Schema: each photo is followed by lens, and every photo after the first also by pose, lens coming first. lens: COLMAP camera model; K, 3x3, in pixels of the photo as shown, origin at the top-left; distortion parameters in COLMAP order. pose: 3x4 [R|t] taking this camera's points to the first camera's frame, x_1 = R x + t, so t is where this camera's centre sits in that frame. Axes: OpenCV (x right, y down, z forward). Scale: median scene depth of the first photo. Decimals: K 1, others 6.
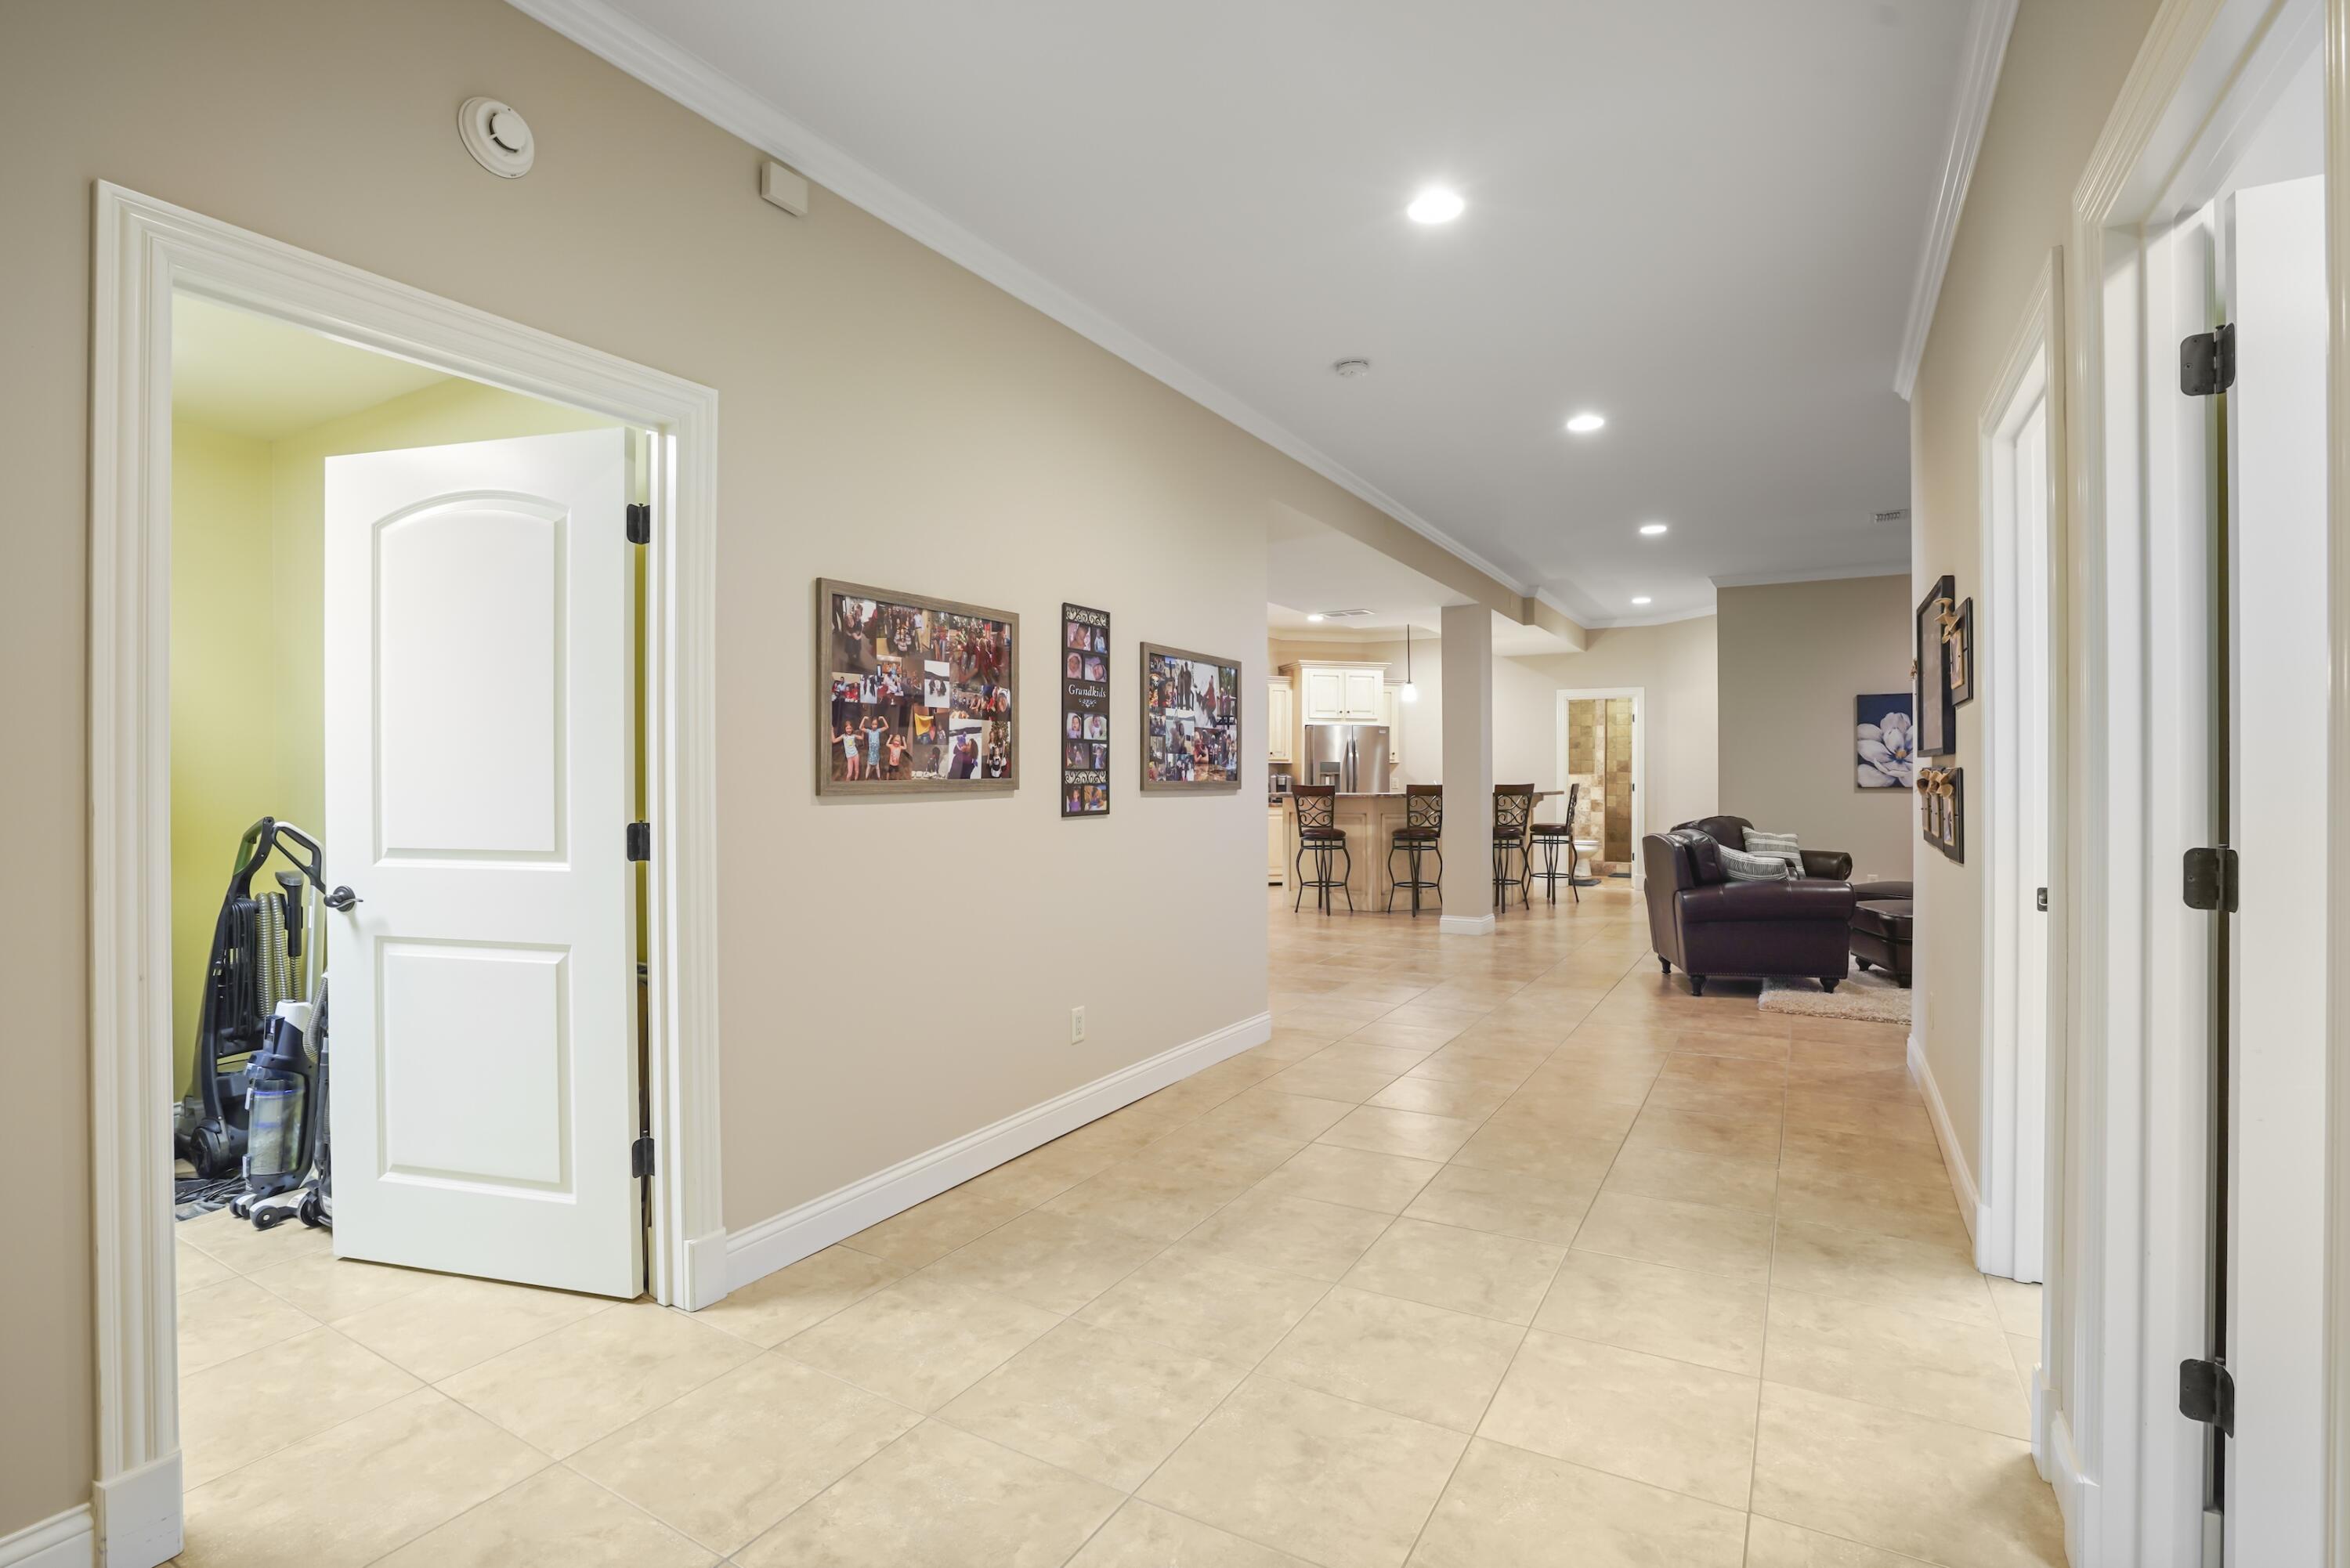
lens RADIAL K [[1109.6, 0, 1170.1], [0, 1109.6, 778.0], [0, 0, 1]] dist [-0.055774, 0.019693]
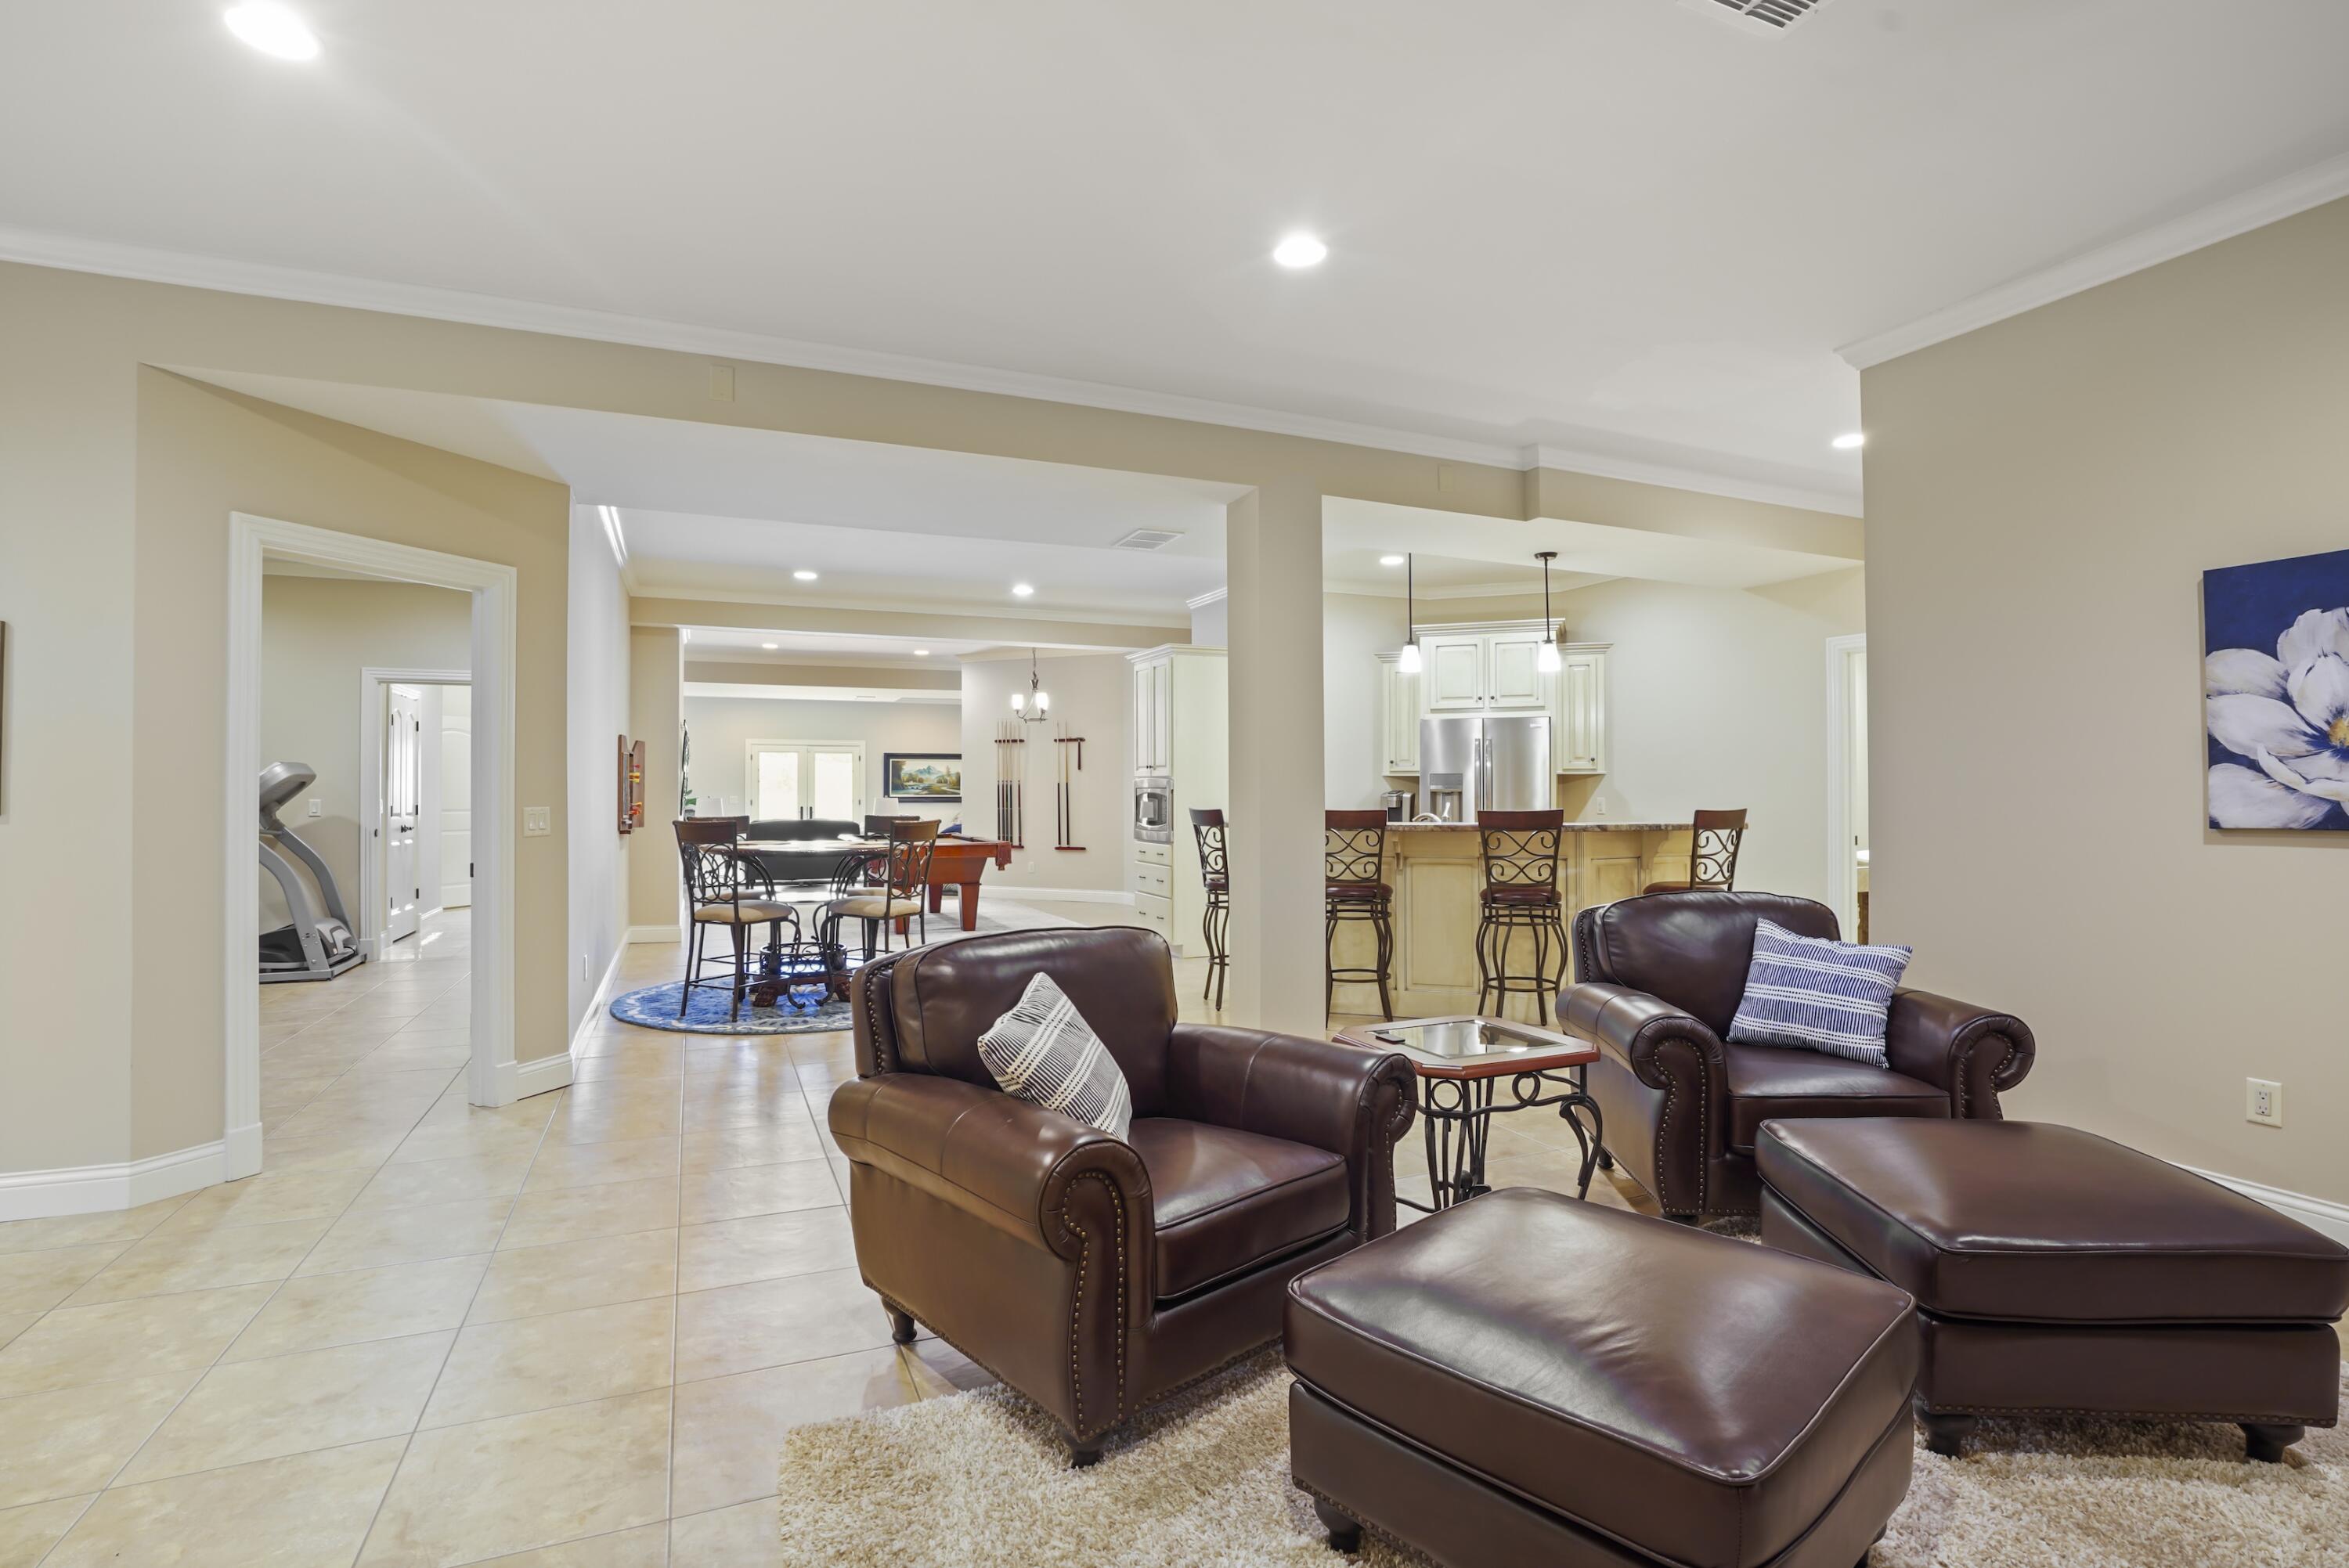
lens RADIAL K [[1109.1, 0, 1164.5], [0, 1109.1, 781.3], [0, 0, 1]] dist [-0.055774, 0.019693]
pose [[0.808591, -0.005247, -0.588348, 0.560231], [-0.002671, 0.999917, -0.012589, -0.001606], [0.588365, 0.011751, 0.808510, 0.512957]]
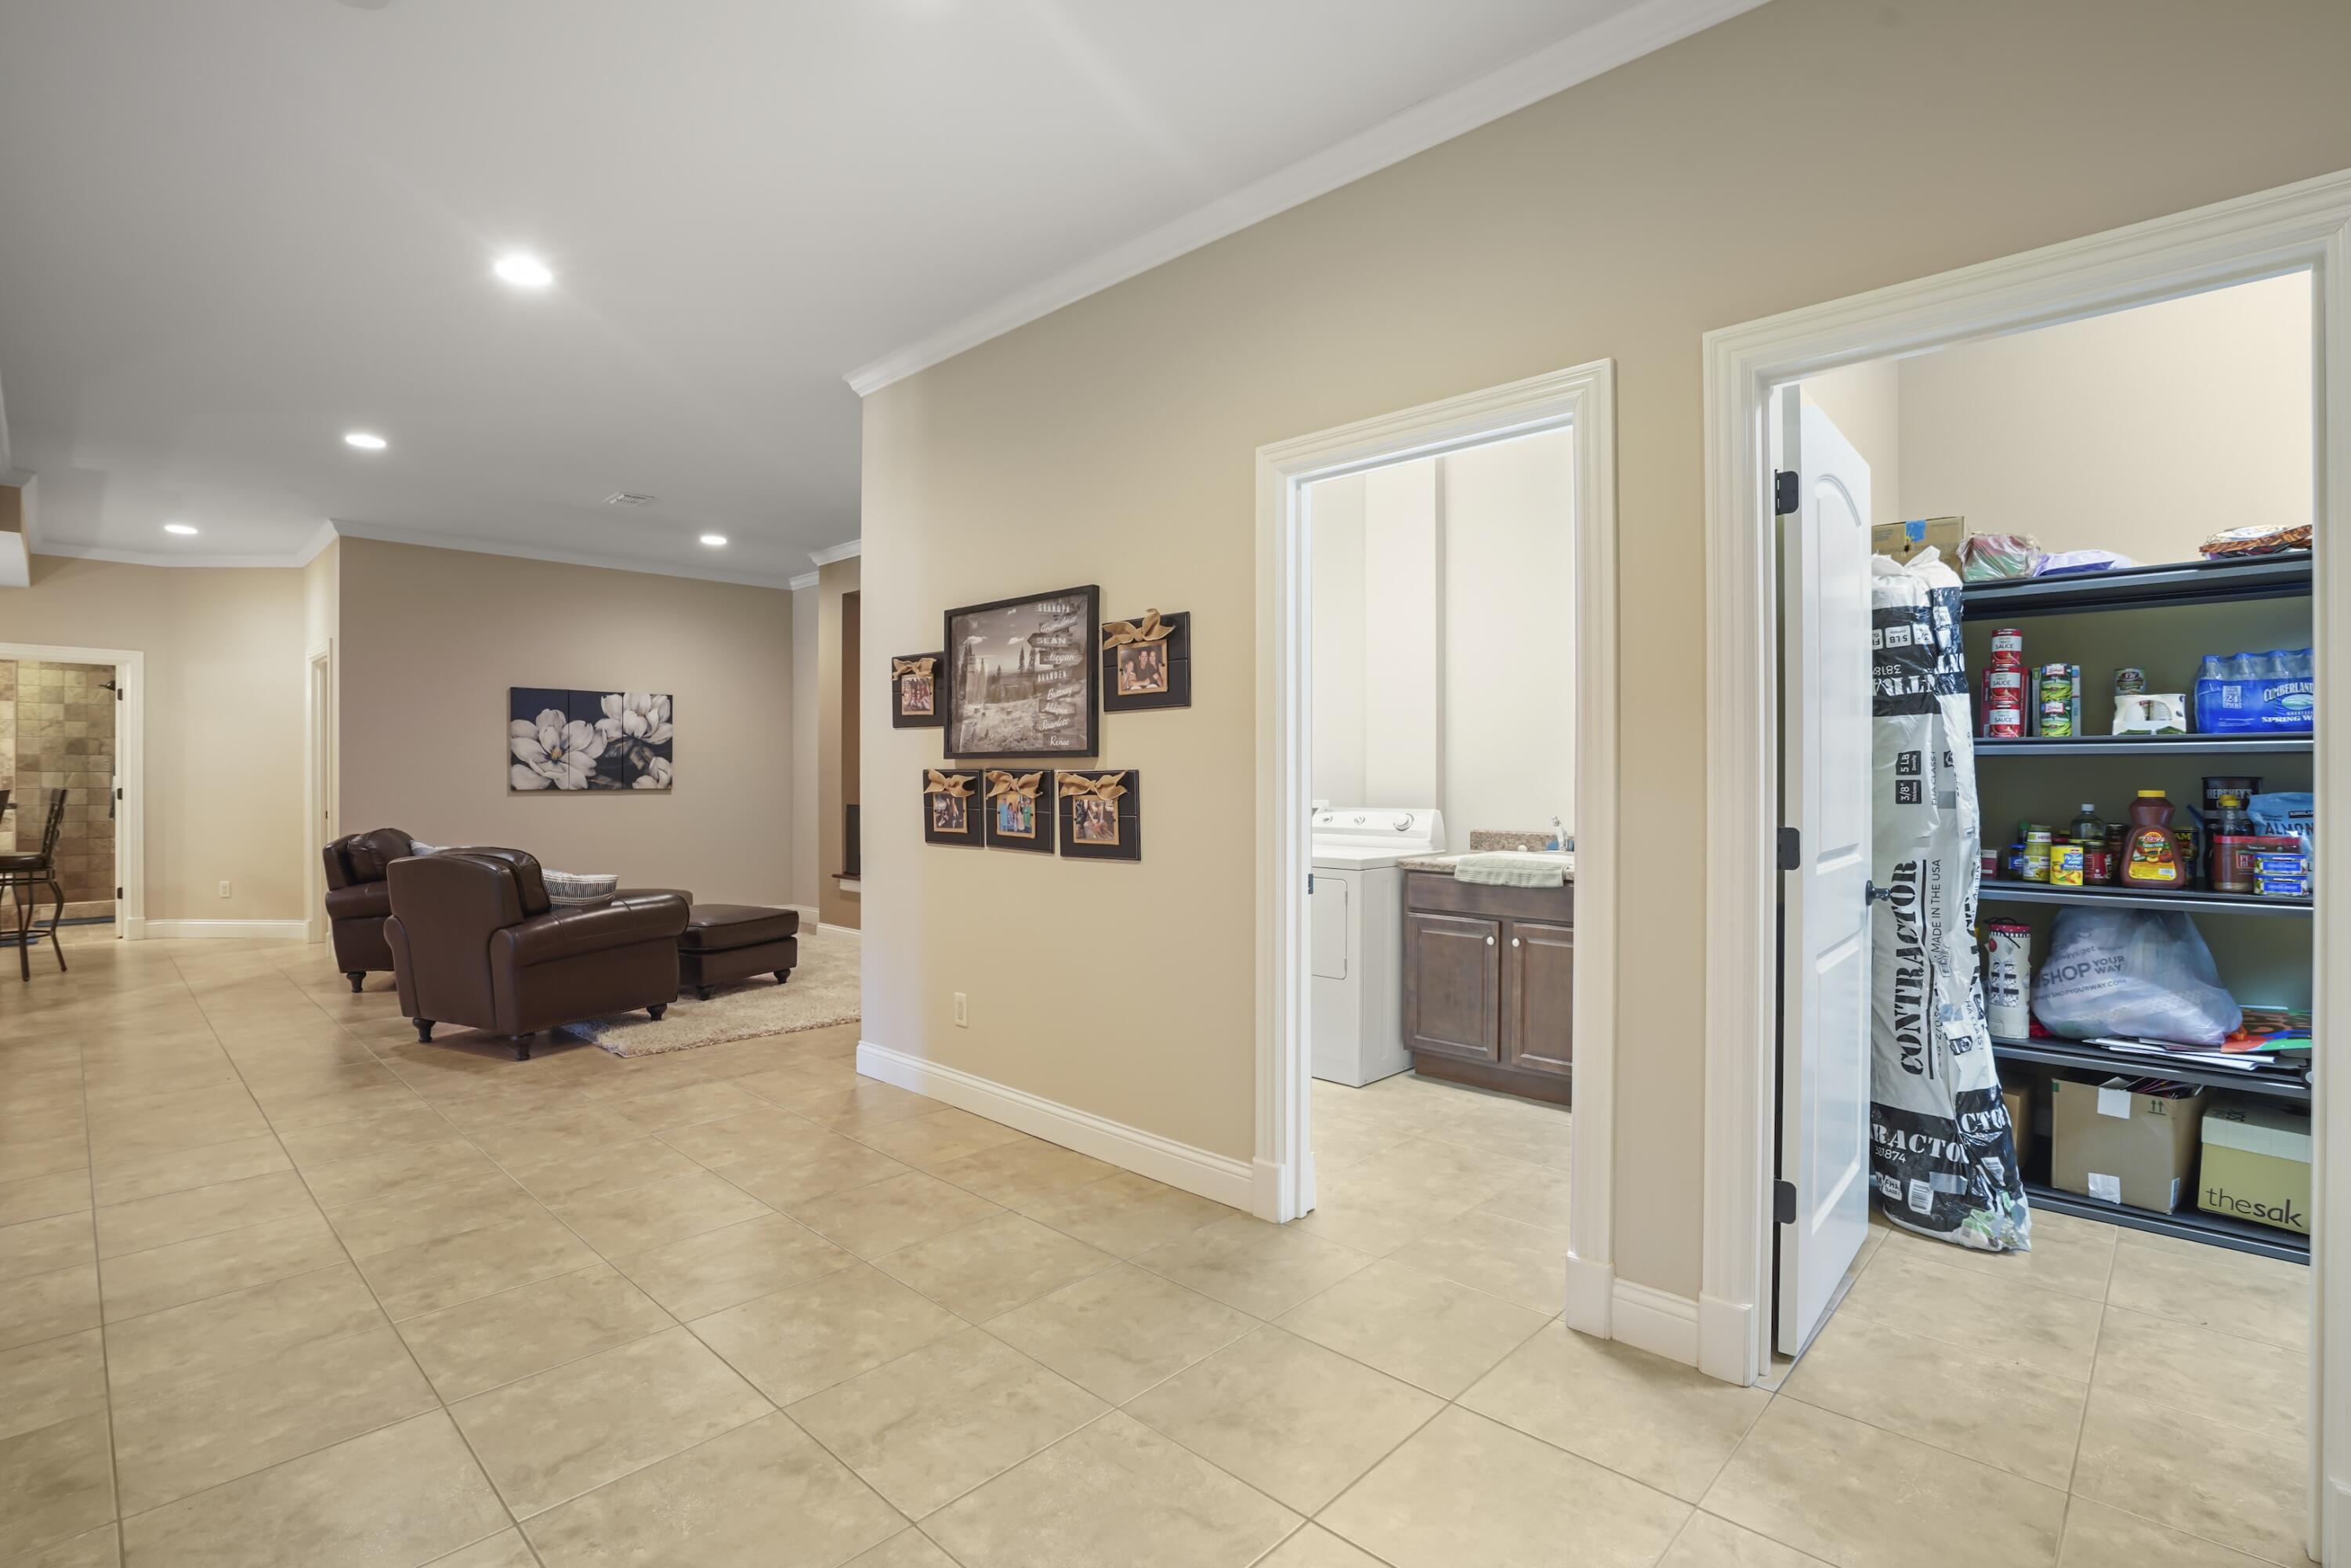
lens RADIAL K [[1110.1, 0, 1177.9], [0, 1110.1, 779.8], [0, 0, 1]] dist [-0.055774, 0.019693]
pose [[0.228598, -0.002747, 0.973517, -0.117184], [0.001561, 0.999996, 0.002456, -0.001276], [-0.973520, 0.000958, 0.228601, 0.259486]]
